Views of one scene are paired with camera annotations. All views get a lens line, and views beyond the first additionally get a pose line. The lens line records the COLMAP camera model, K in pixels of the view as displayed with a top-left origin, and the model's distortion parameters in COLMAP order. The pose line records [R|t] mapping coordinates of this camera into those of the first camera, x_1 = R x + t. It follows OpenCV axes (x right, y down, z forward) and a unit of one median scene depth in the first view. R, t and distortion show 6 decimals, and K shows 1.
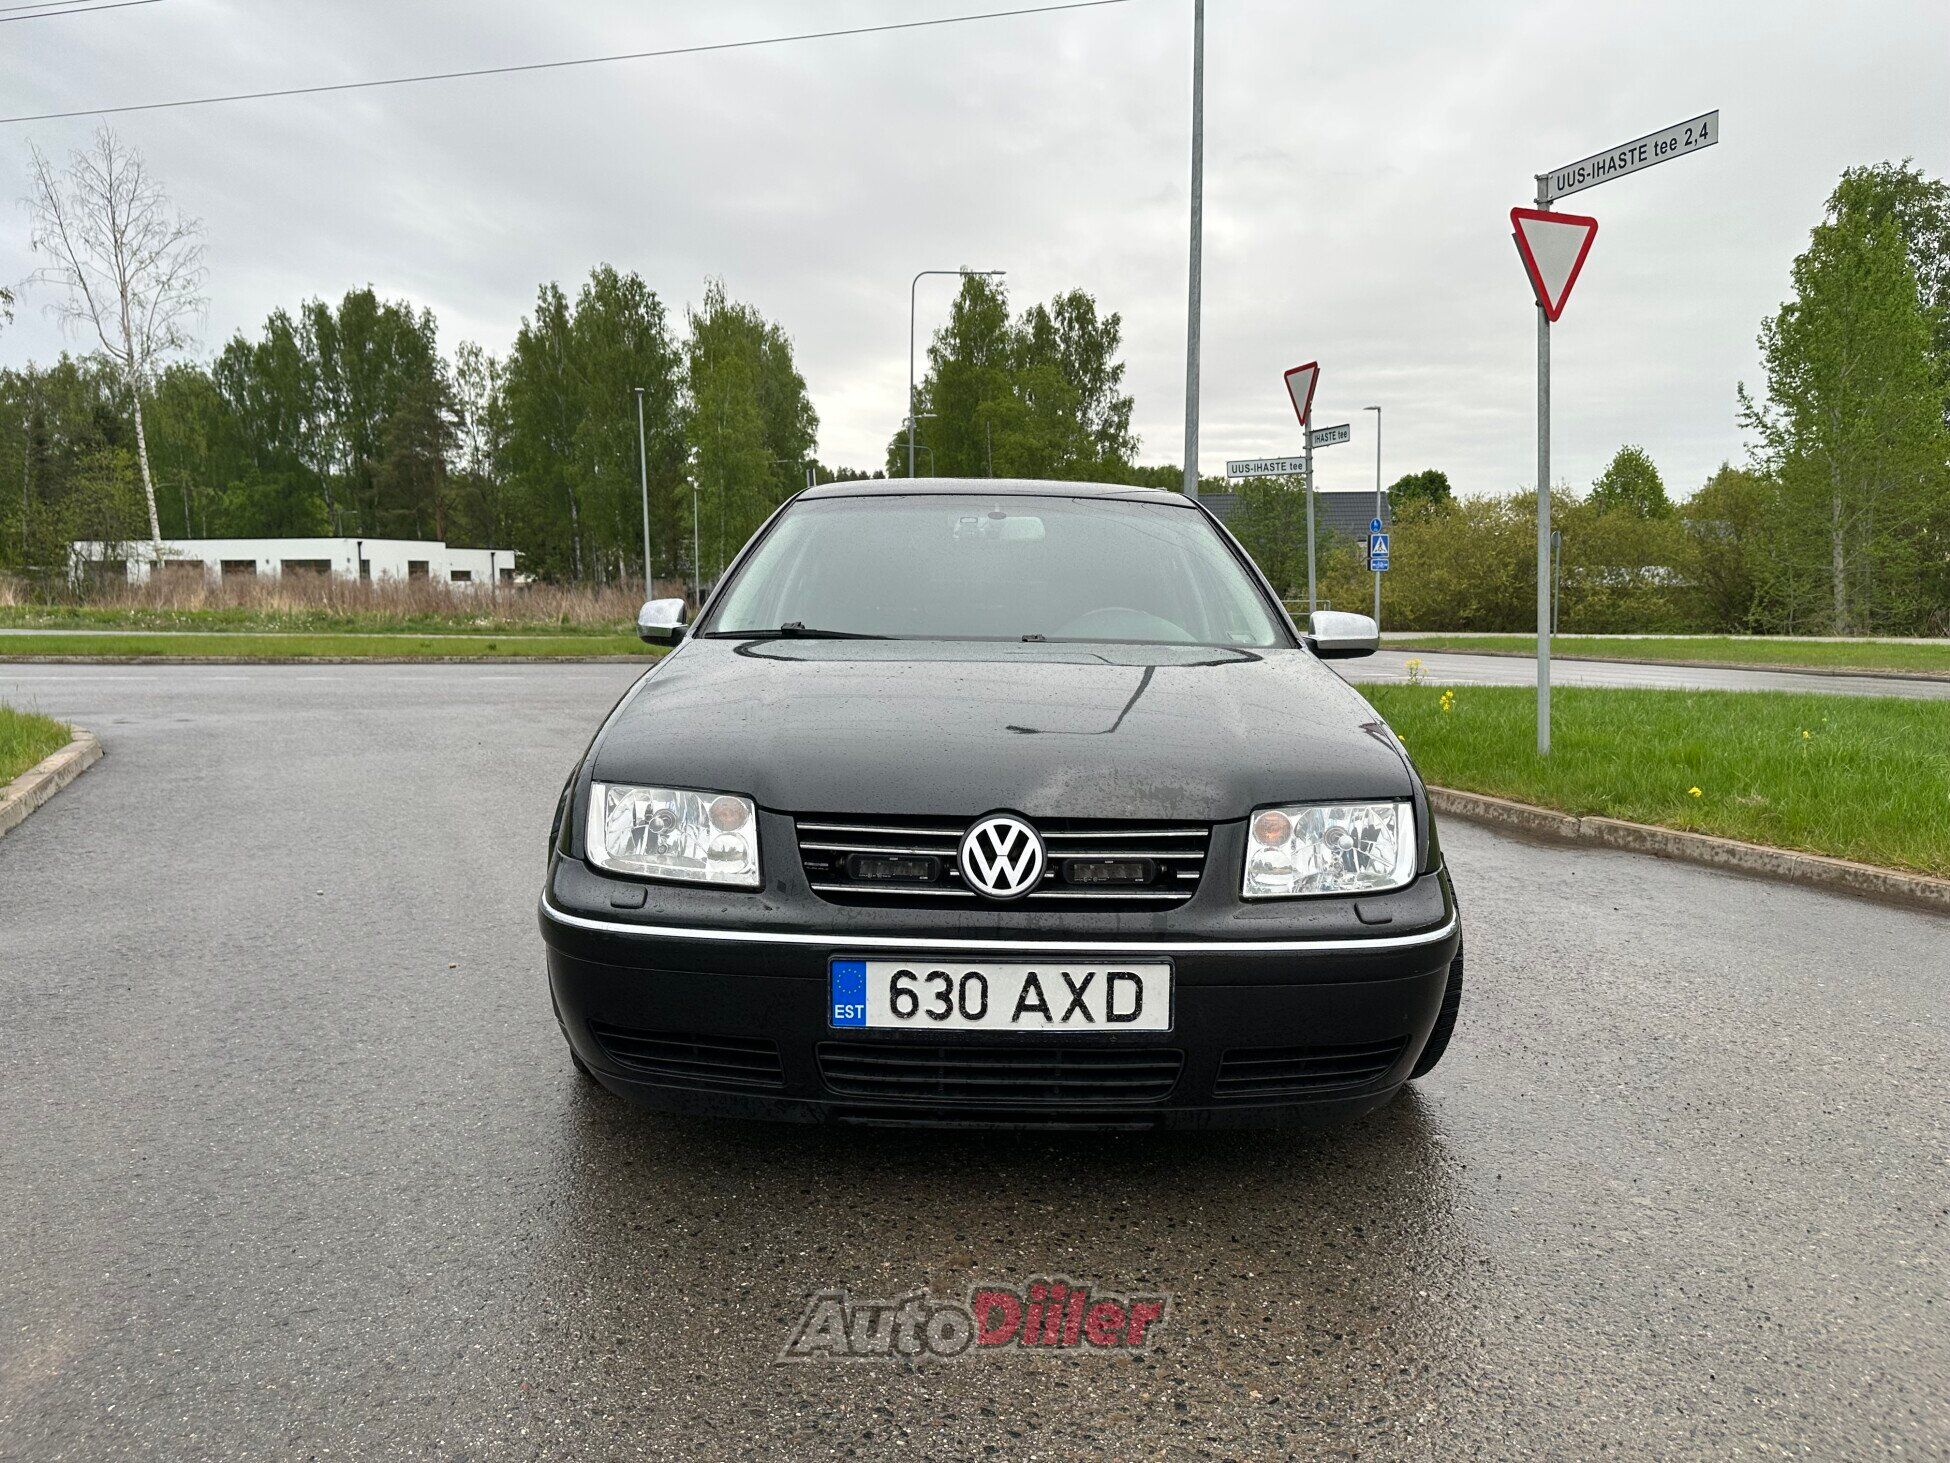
lens RADIAL K [[1433.4, 0, 983.7], [0, 1433.4, 734.7], [0, 0, 1]] dist [0.032098, -0.002300]
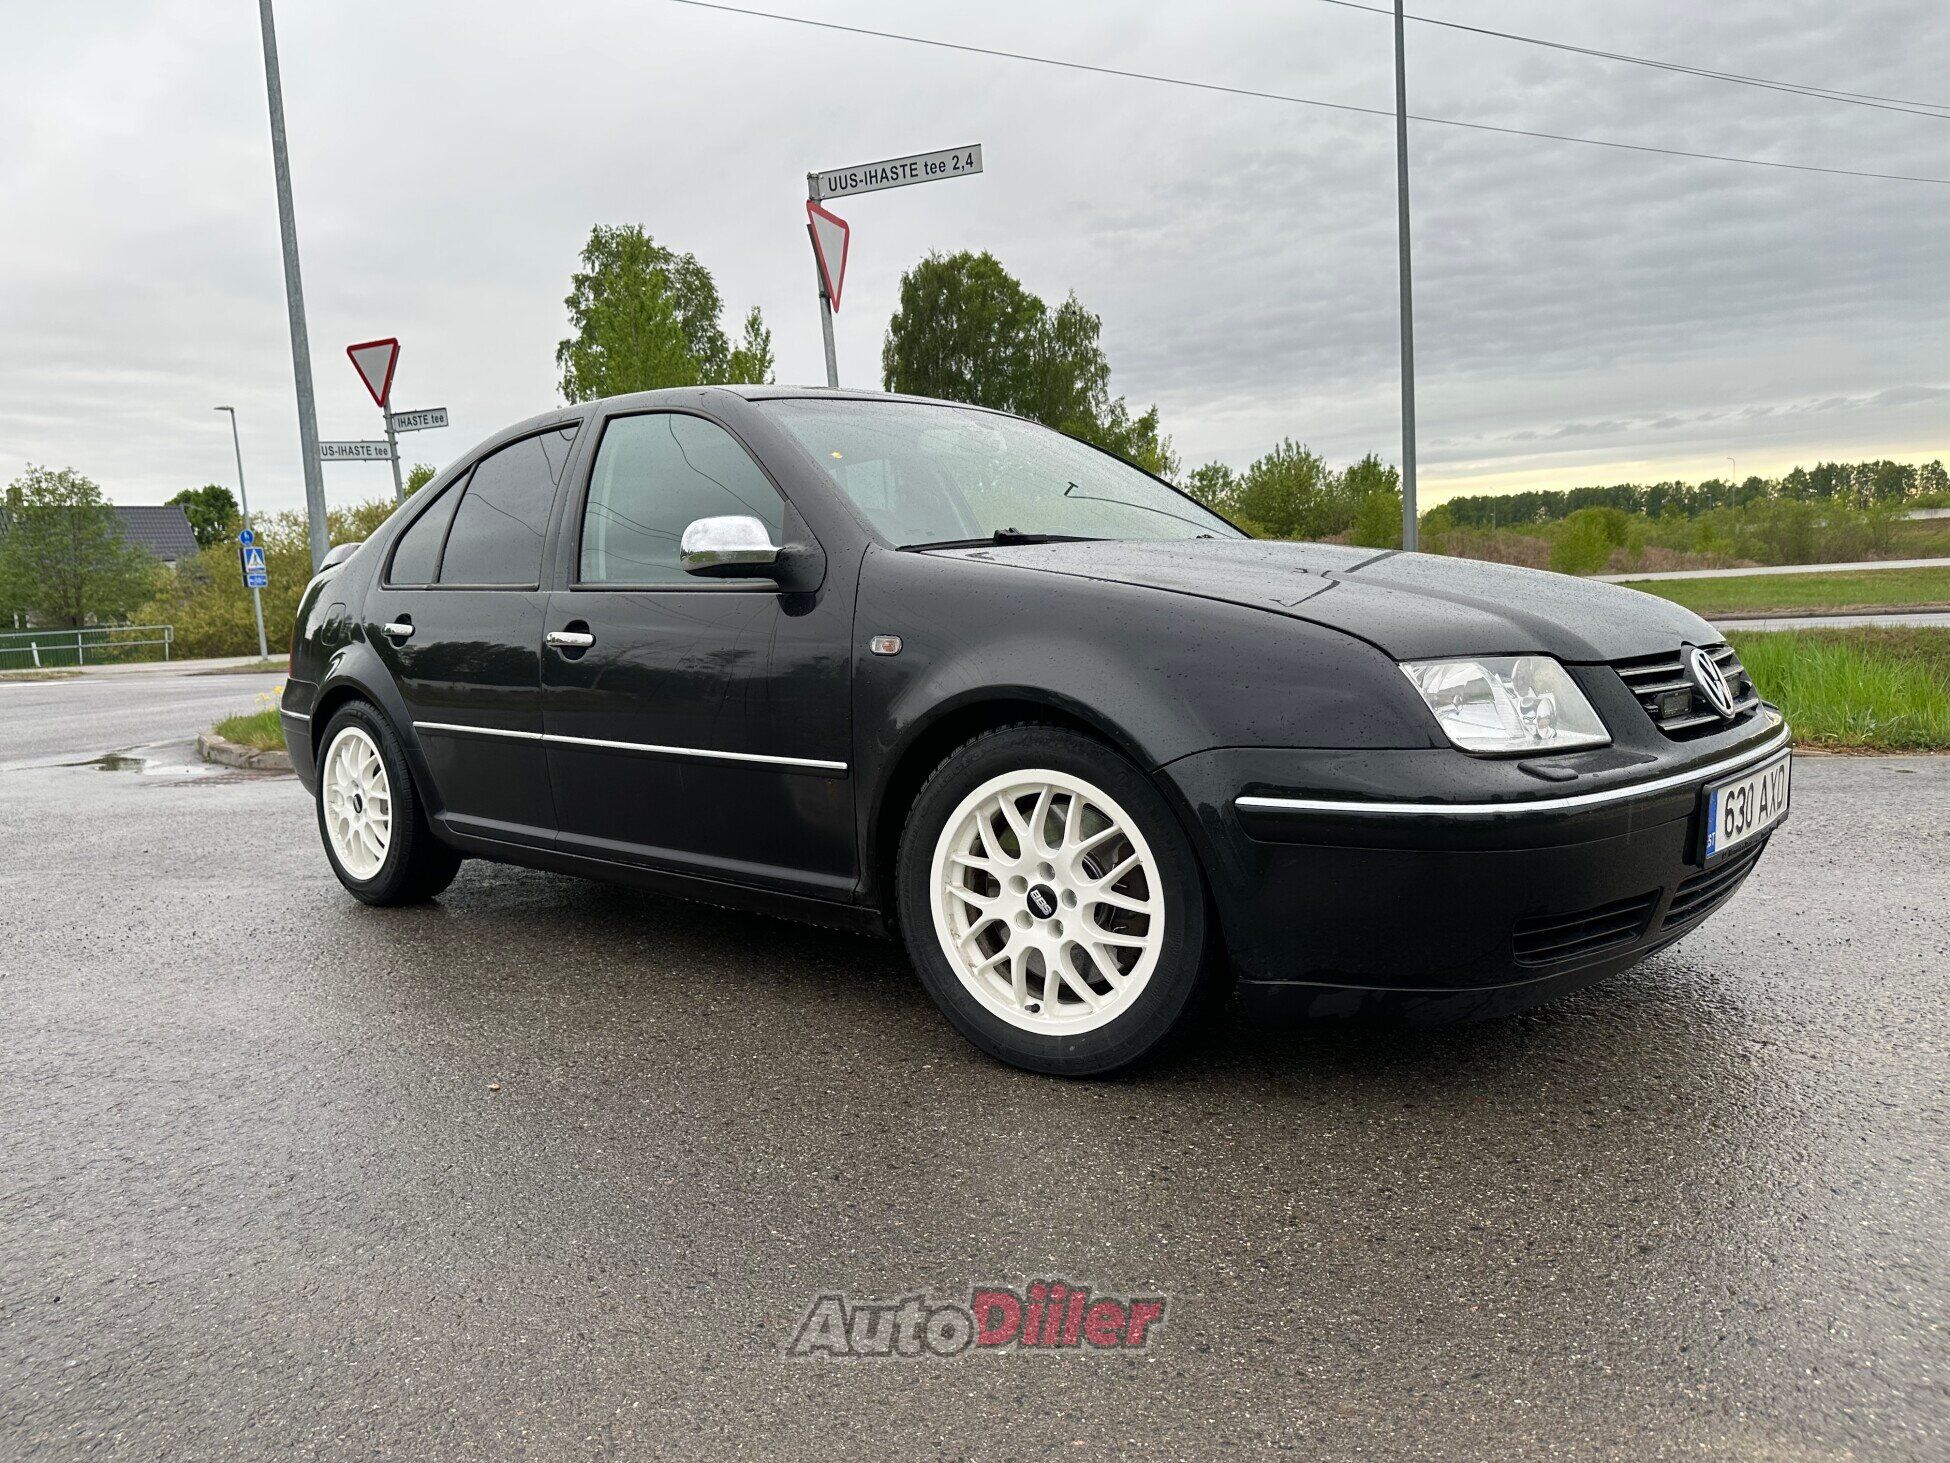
lens RADIAL K [[1433.5, 0, 976.0], [0, 1433.5, 718.0], [0, 0, 1]] dist [0.040773, -0.003542]
pose [[0.686104, -0.103155, 0.720153, -0.193970], [0.122030, 0.992189, 0.025861, 0.002399], [-0.717196, 0.070137, 0.693333, 0.106262]]
